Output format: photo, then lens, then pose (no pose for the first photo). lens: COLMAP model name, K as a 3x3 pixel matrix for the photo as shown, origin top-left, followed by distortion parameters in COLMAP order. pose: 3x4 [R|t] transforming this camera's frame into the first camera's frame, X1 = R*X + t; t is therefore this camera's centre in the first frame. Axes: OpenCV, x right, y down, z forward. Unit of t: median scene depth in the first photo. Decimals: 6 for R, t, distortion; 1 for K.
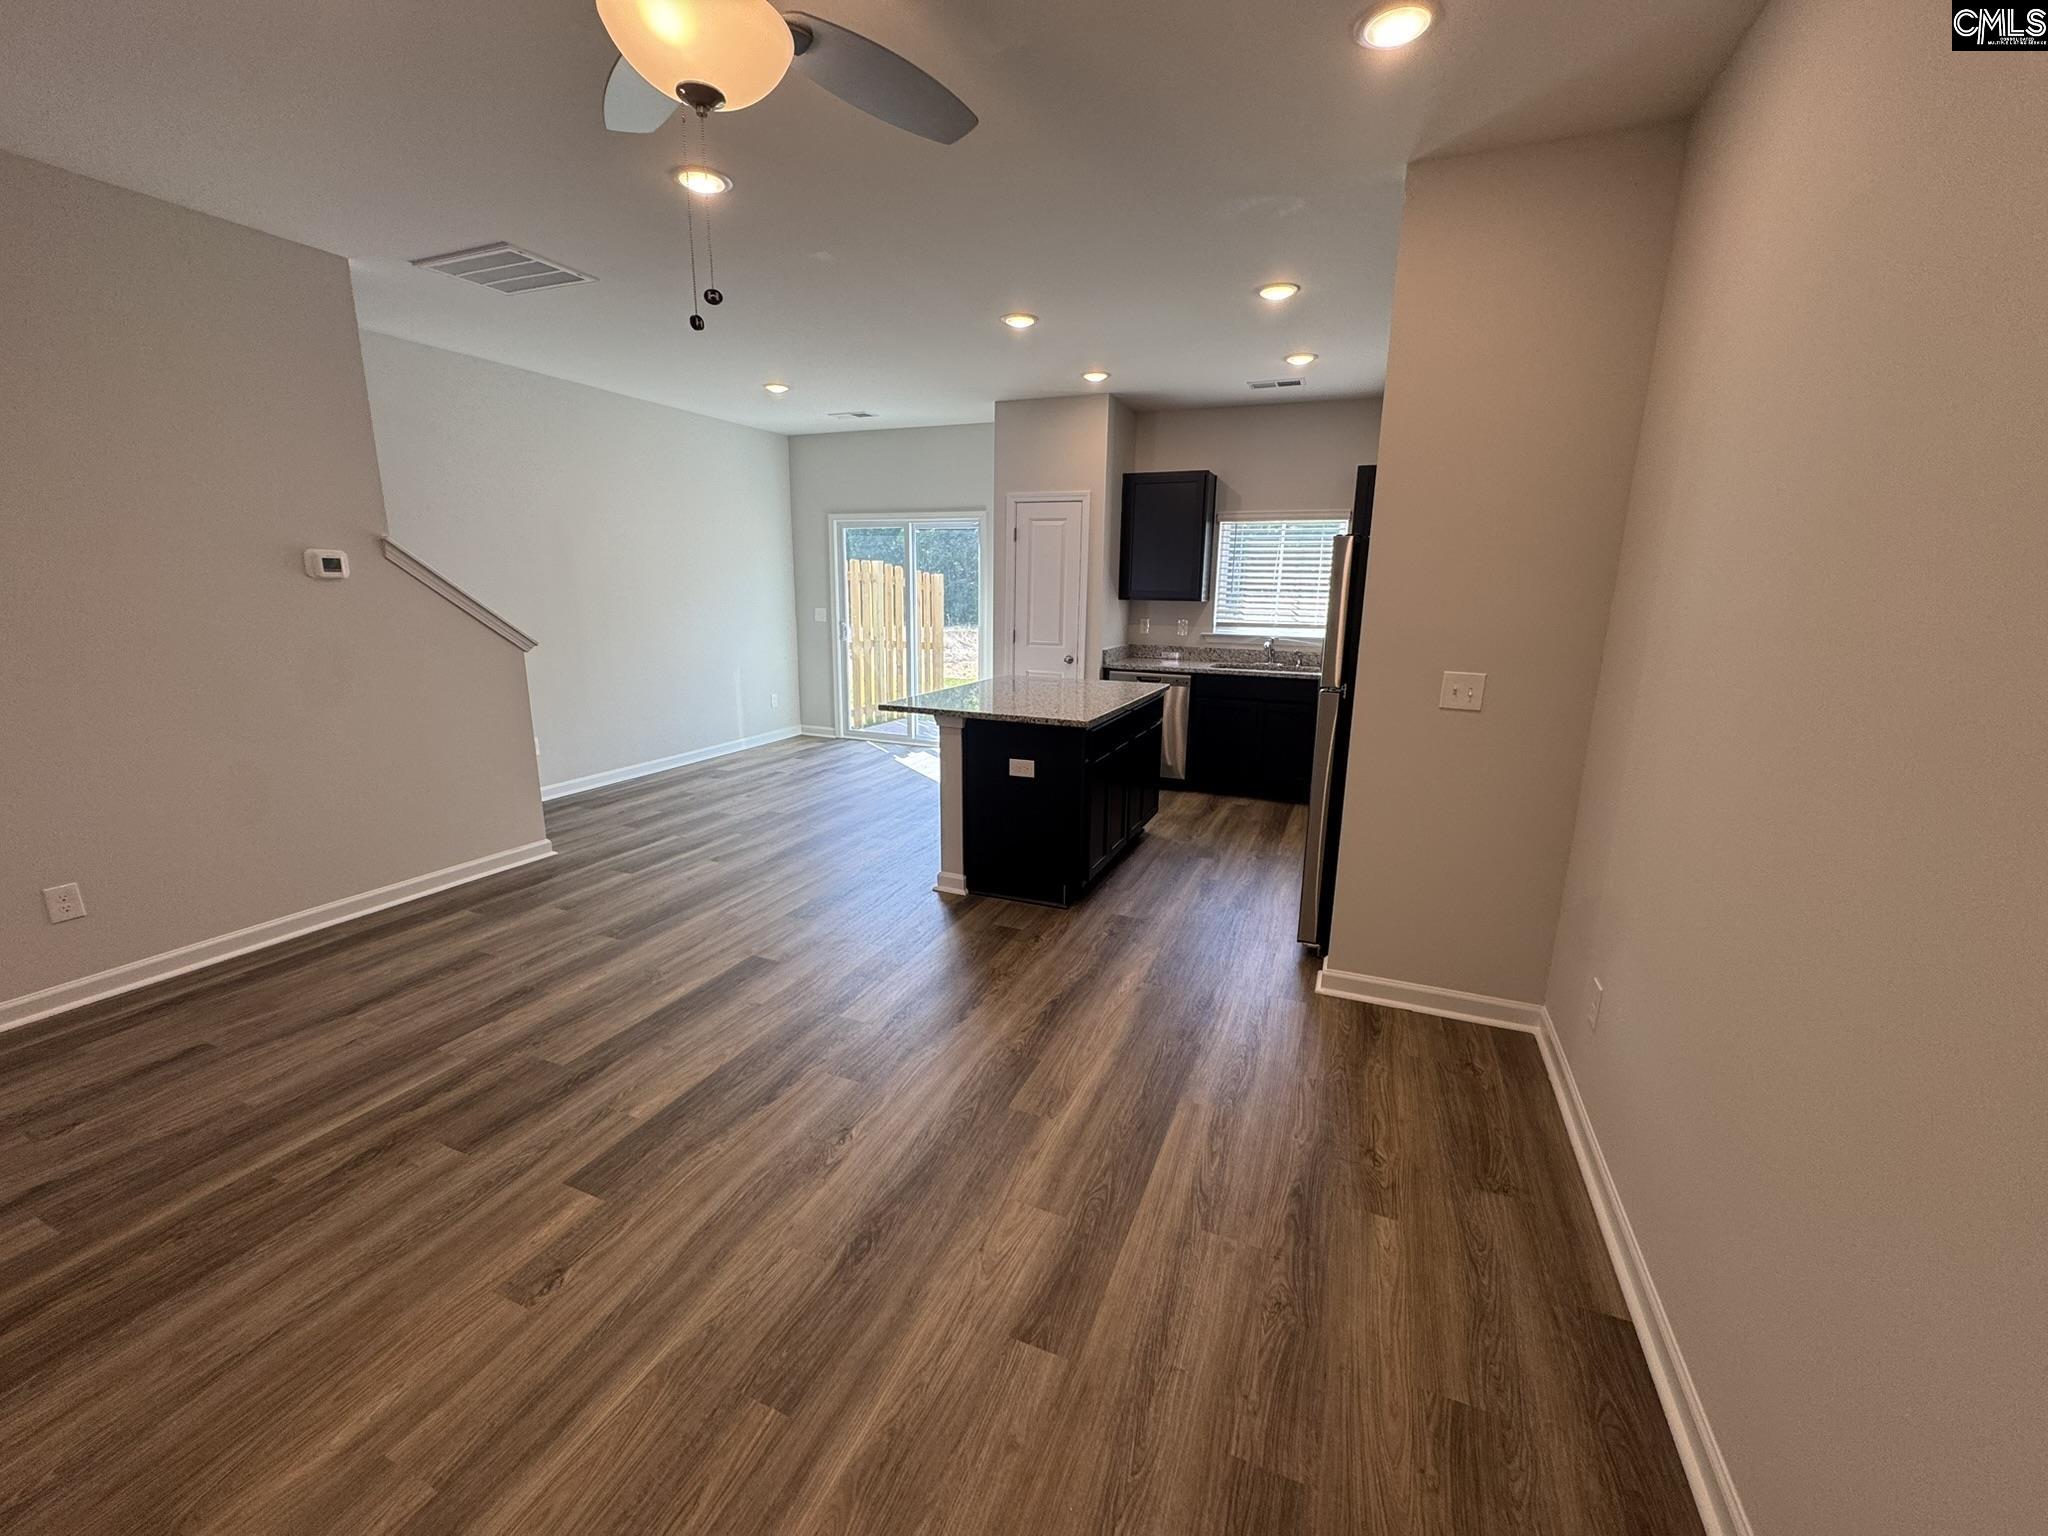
lens RADIAL K [[819.0, 0, 1027.0], [0, 819.0, 769.7], [0, 0, 1]] dist [-0.004845, 0.000431]
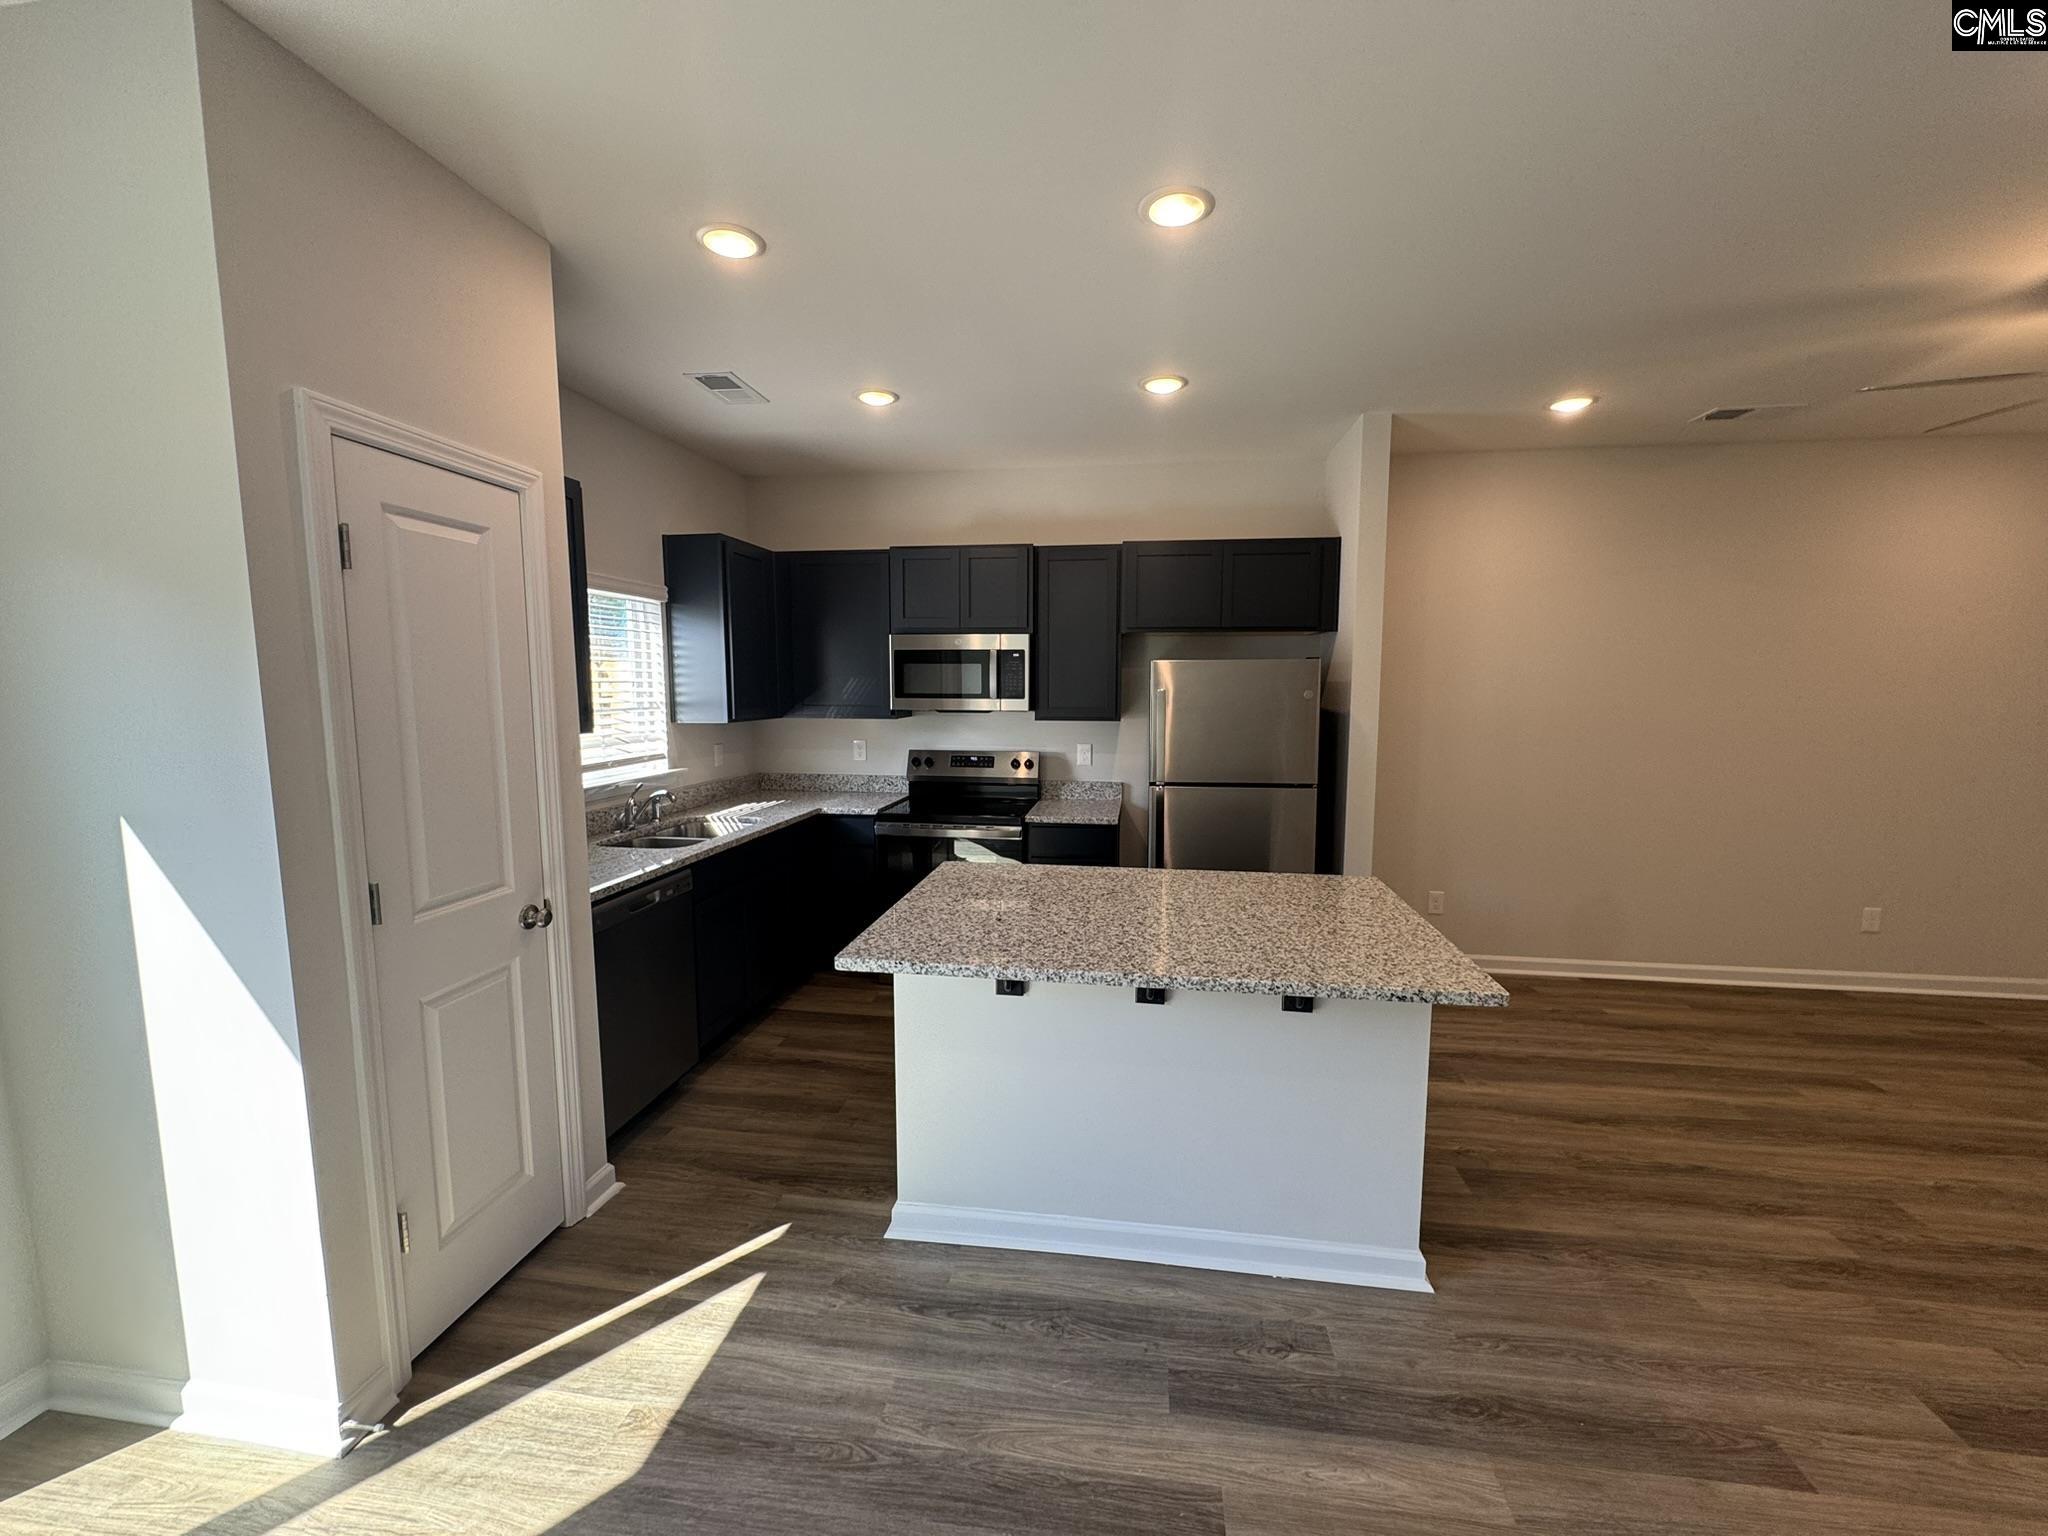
lens RADIAL K [[819.0, 0, 1019.5], [0, 819.0, 771.4], [0, 0, 1]] dist [-0.004845, 0.000431]
pose [[-0.248196, -0.116959, 0.961623, -0.622444], [0.211104, 0.962296, 0.171527, -0.386515], [-0.945428, 0.245575, -0.214148, 1.558402]]
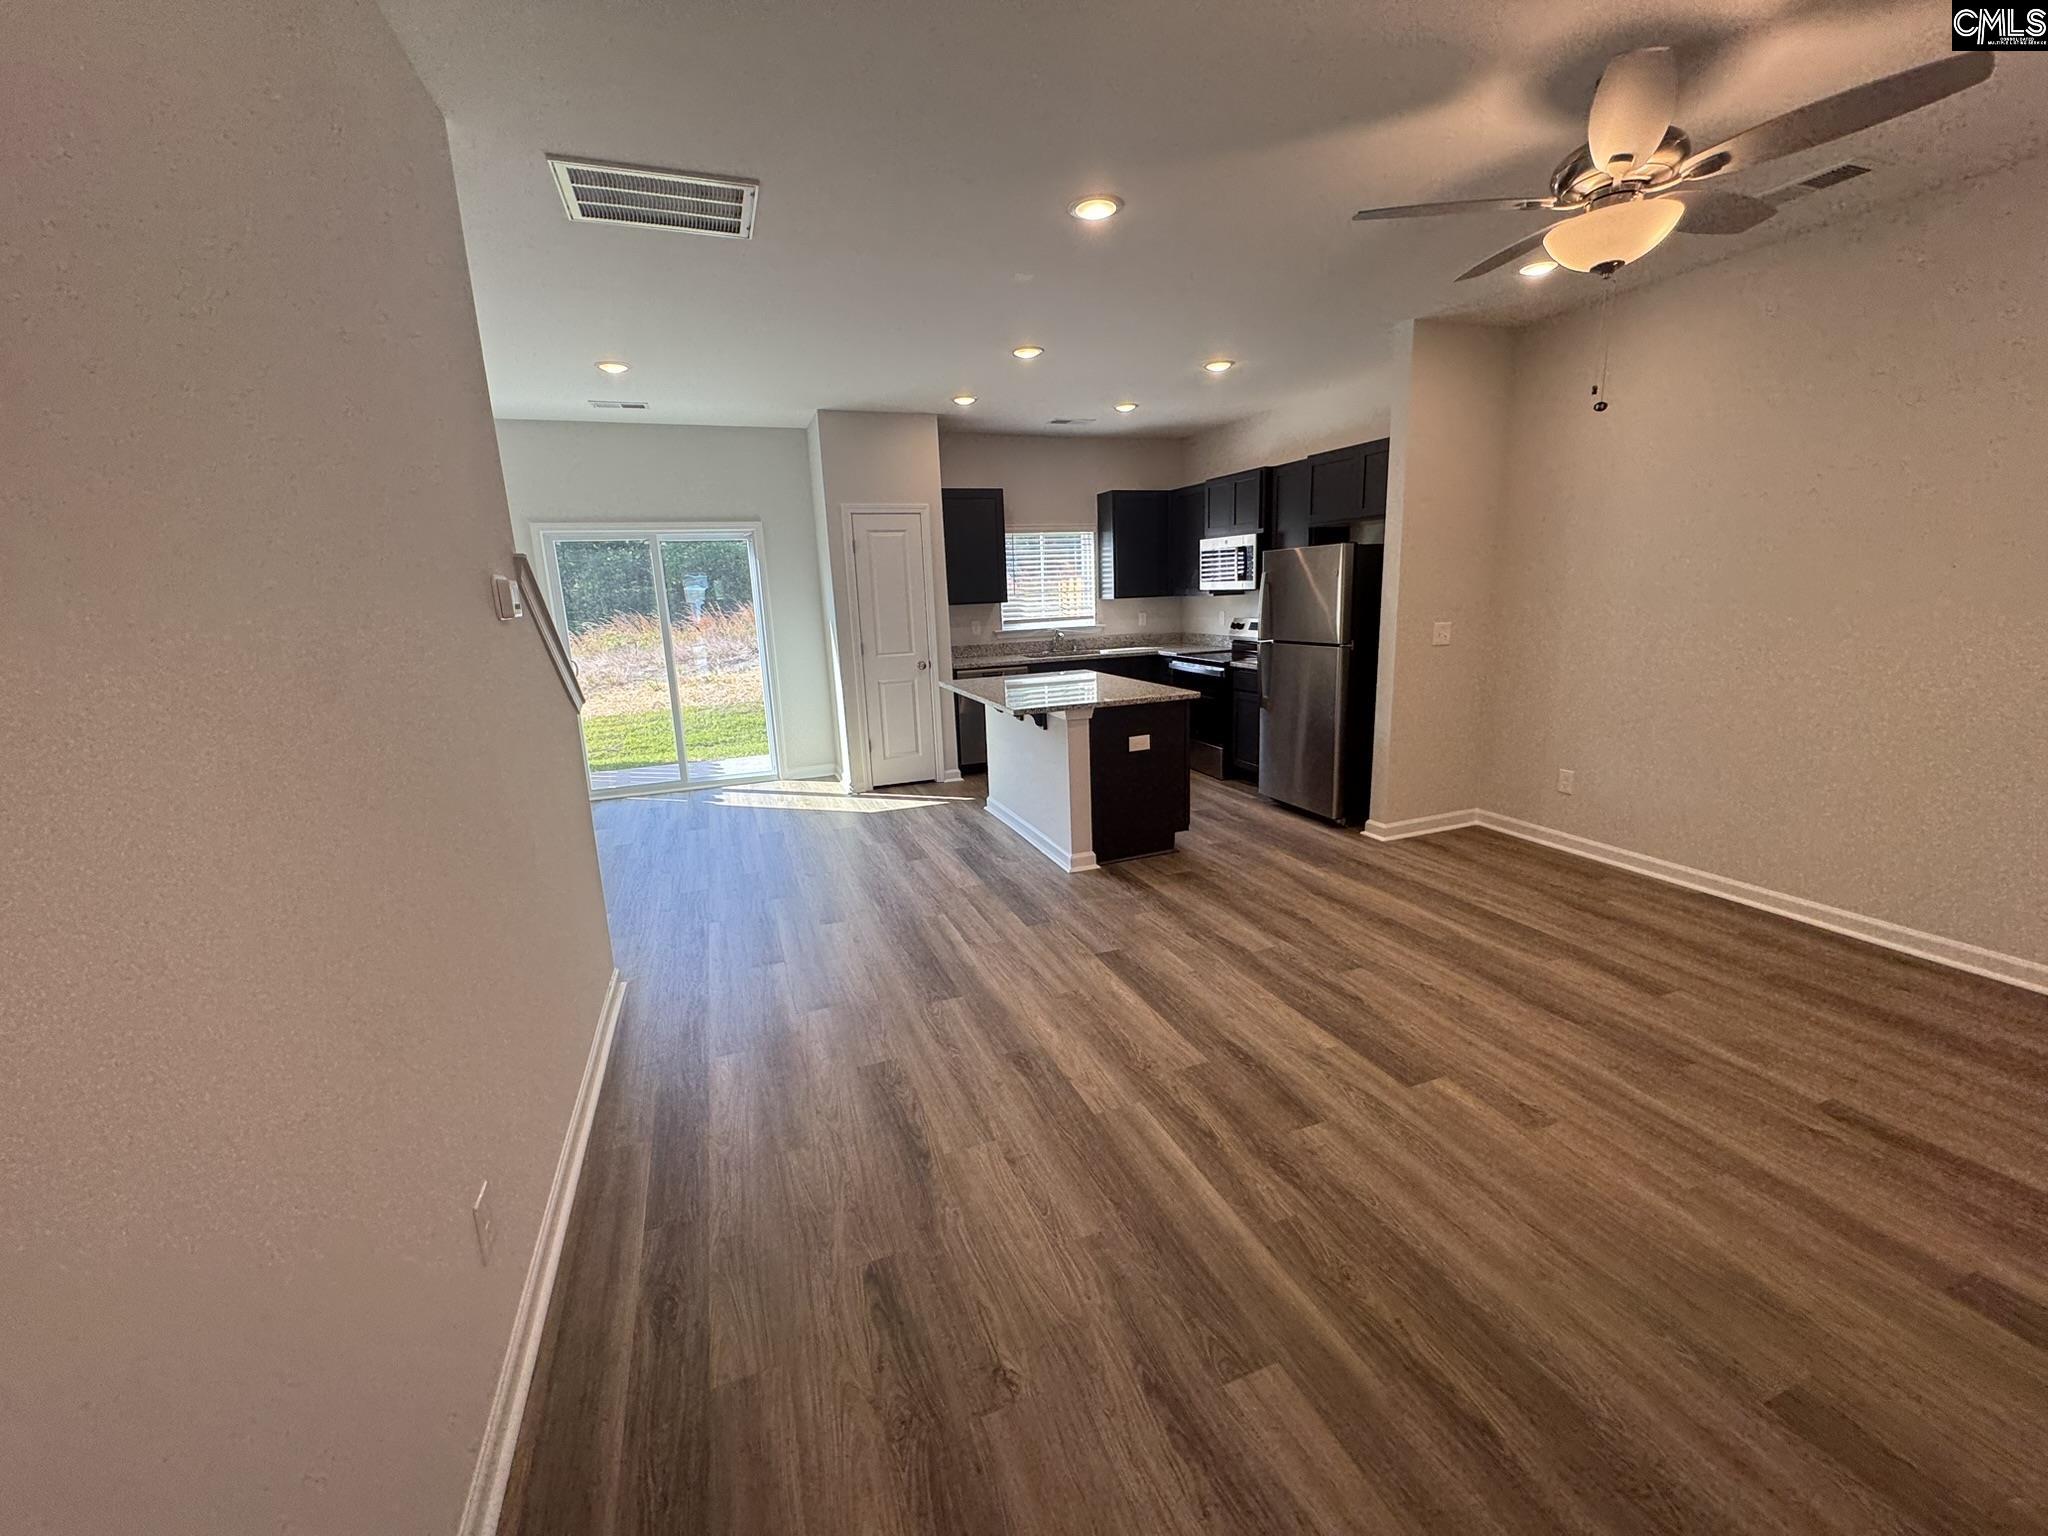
lens RADIAL K [[819.0, 0, 1027.8], [0, 819.0, 767.2], [0, 0, 1]] dist [-0.004845, 0.000431]
pose [[0.723371, -0.187735, 0.664447, -1.028976], [0.198128, 0.978294, 0.060713, -0.080797], [-0.661423, 0.087728, 0.744865, 0.270889]]
